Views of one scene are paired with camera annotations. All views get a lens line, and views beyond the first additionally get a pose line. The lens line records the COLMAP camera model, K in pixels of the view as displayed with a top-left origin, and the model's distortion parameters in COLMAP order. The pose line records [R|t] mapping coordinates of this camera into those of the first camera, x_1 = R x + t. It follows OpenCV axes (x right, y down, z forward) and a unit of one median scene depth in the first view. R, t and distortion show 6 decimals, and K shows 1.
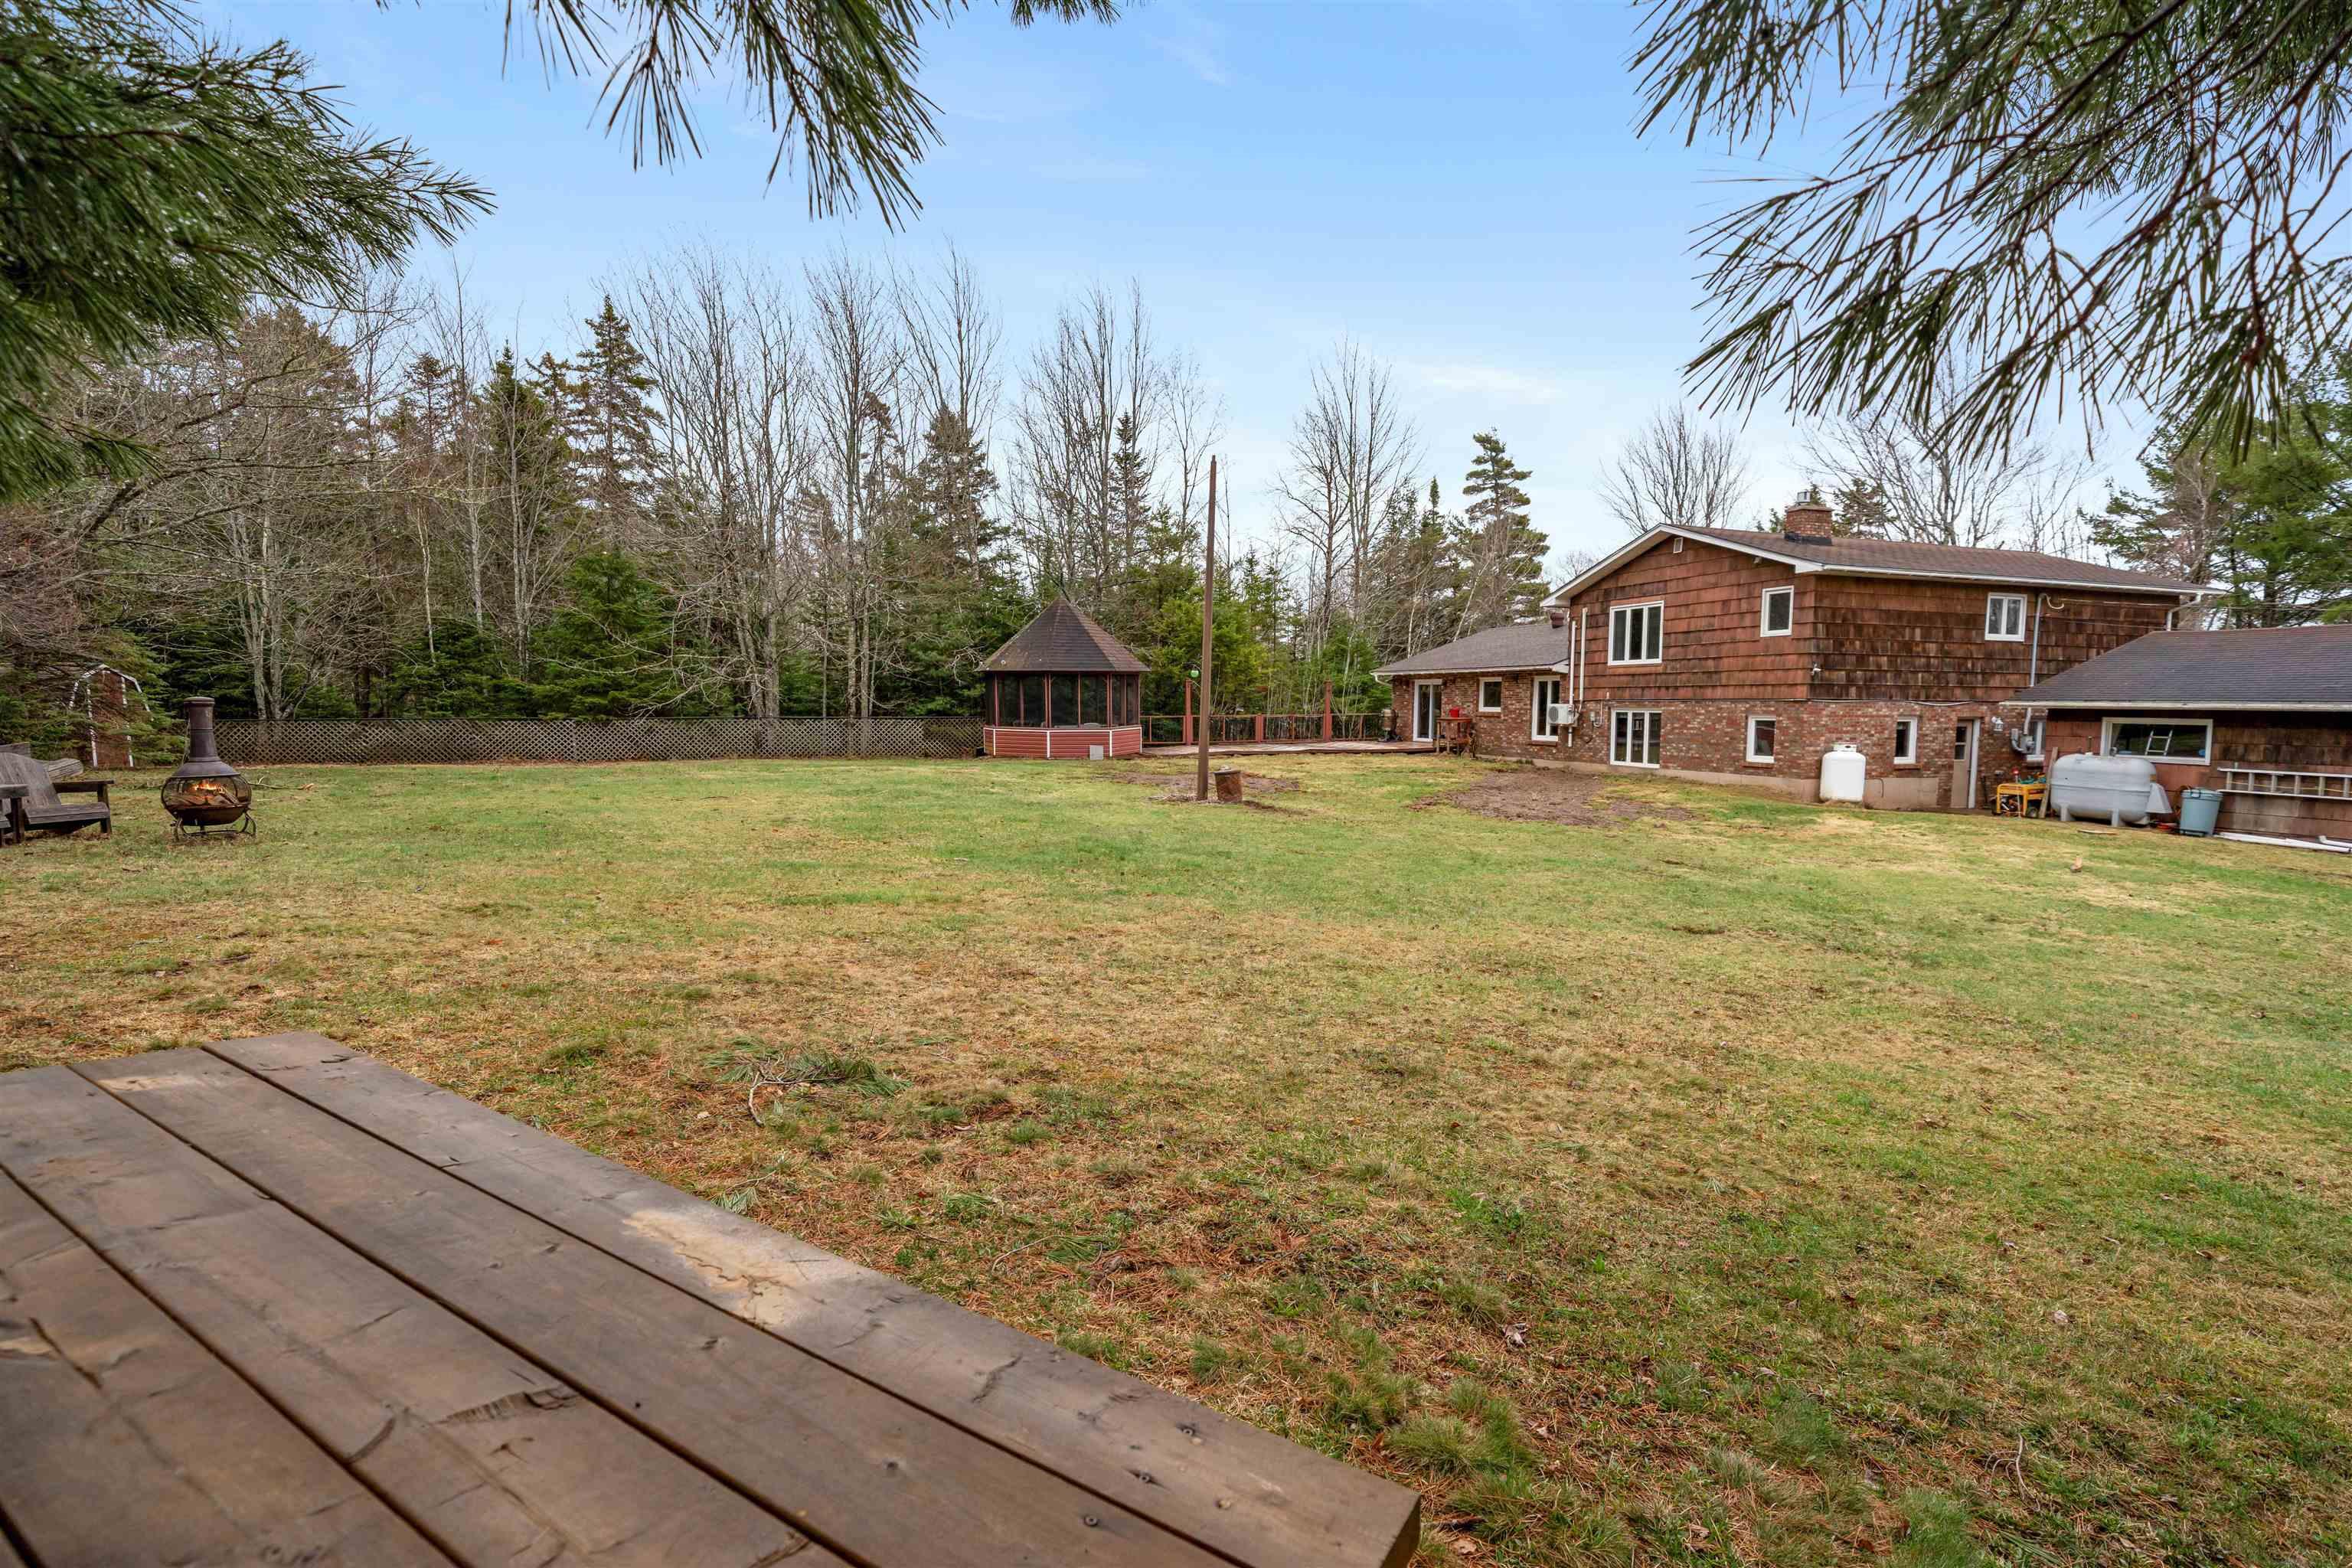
lens RADIAL K [[1073.5, 0, 1176.2], [0, 1073.5, 790.2], [0, 0, 1]] dist [0.002914, 0.000478]
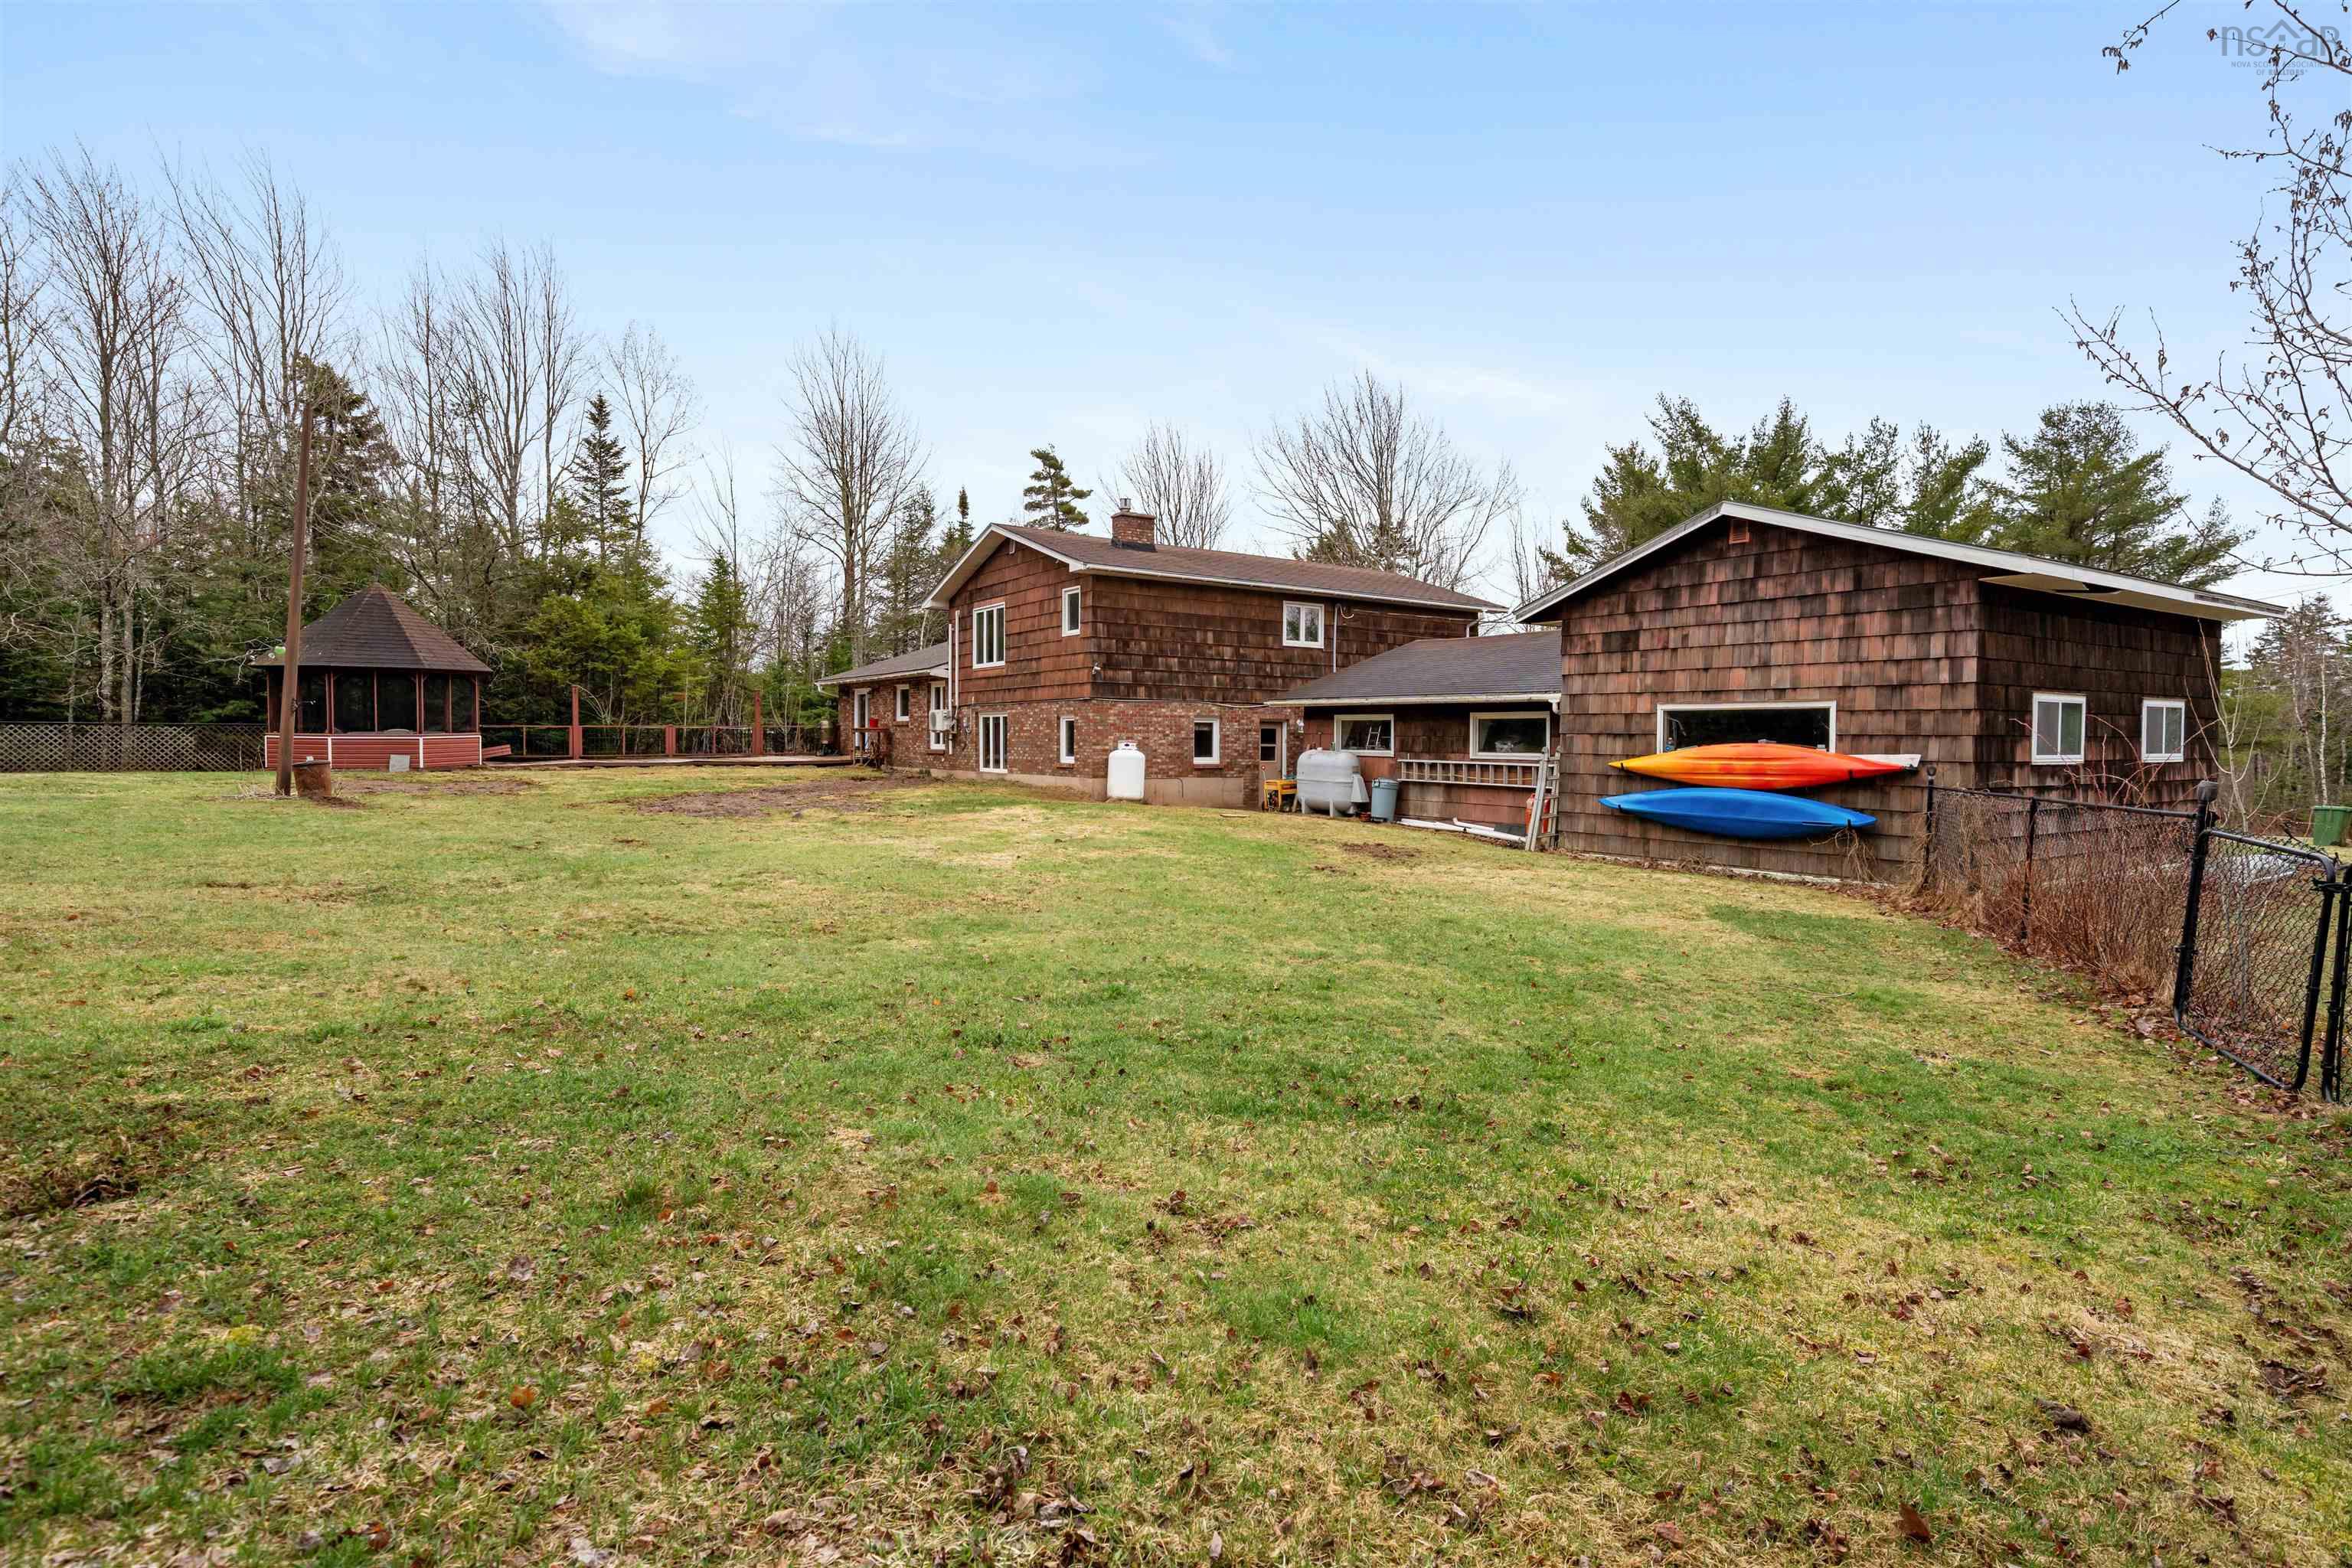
lens RADIAL K [[1138.7, 0, 1171.0], [0, 1138.7, 773.6], [0, 0, 1]] dist [-0.004781, -0.000188]
pose [[0.969309, -0.006168, 0.245769, 0.372094], [0.018484, 0.998684, -0.047837, 0.035173], [-0.245150, 0.050911, 0.968147, -0.038062]]
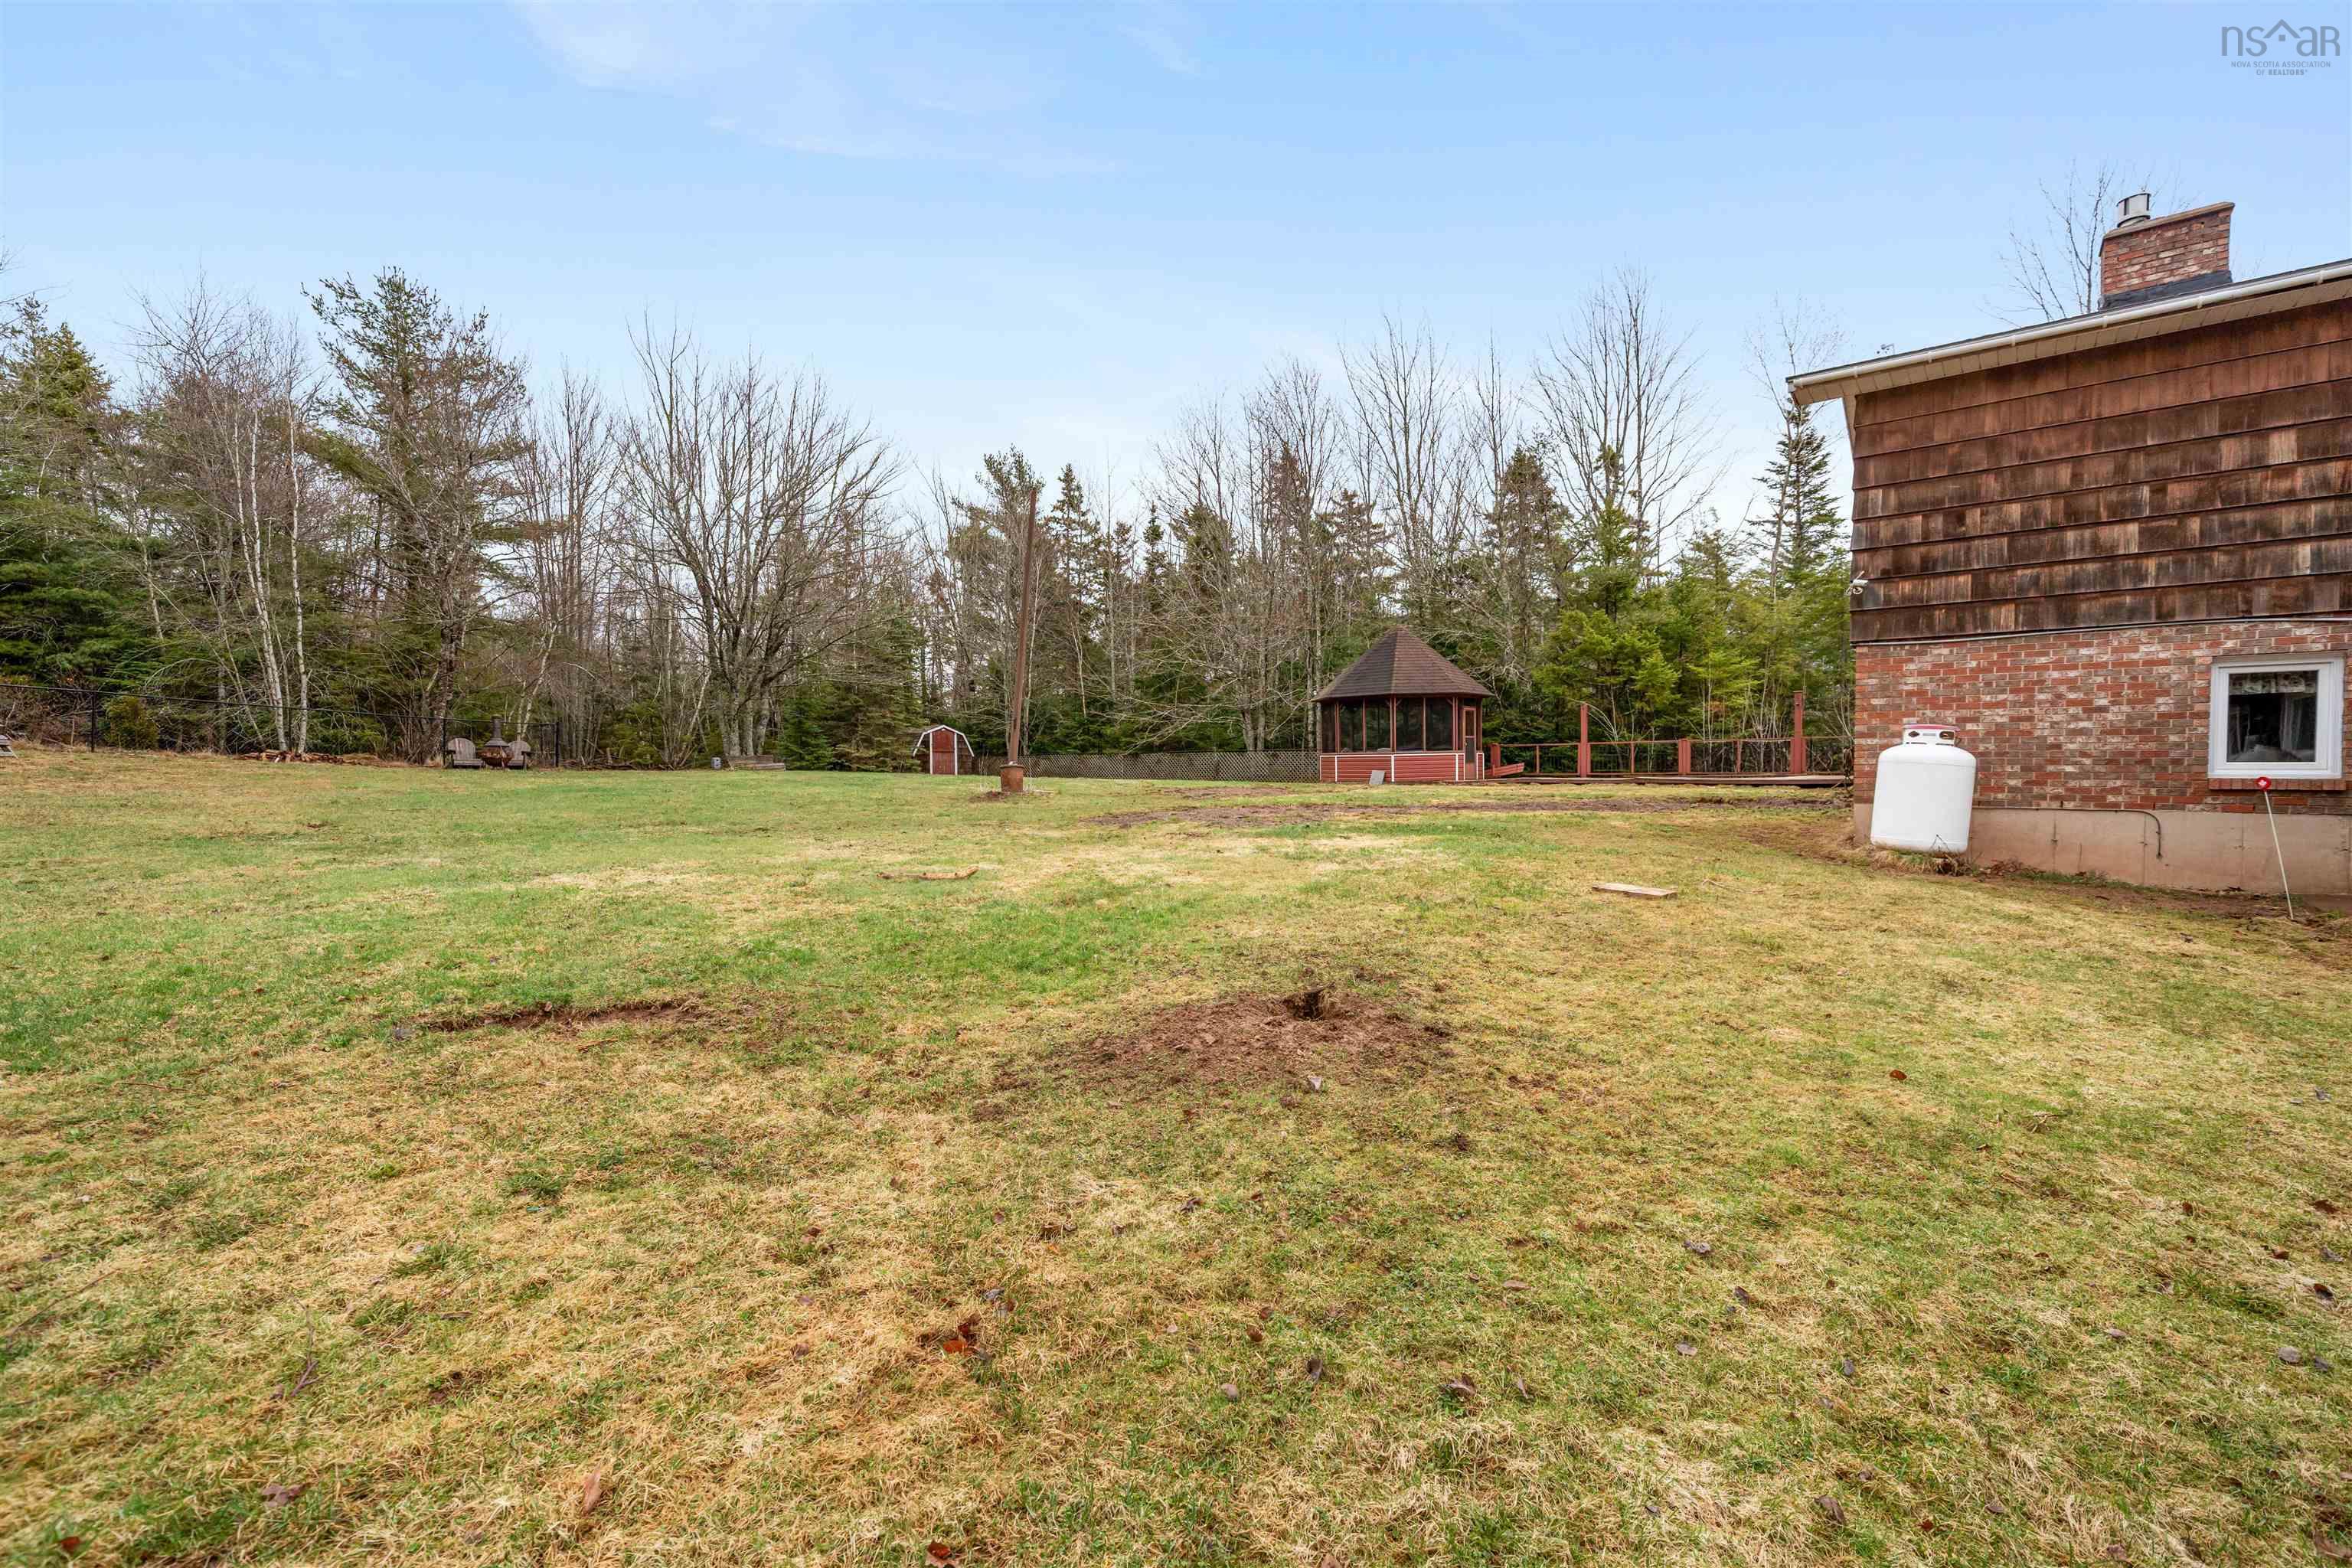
lens RADIAL K [[986.4, 0, 1169.4], [0, 986.4, 789.3], [0, 0, 1]] dist [0.002348, 0.000187]
pose [[0.500579, 0.013351, -0.865588, 0.773741], [-0.069022, 0.997313, -0.024533, 0.015544], [0.862935, 0.072025, 0.500155, 0.463204]]
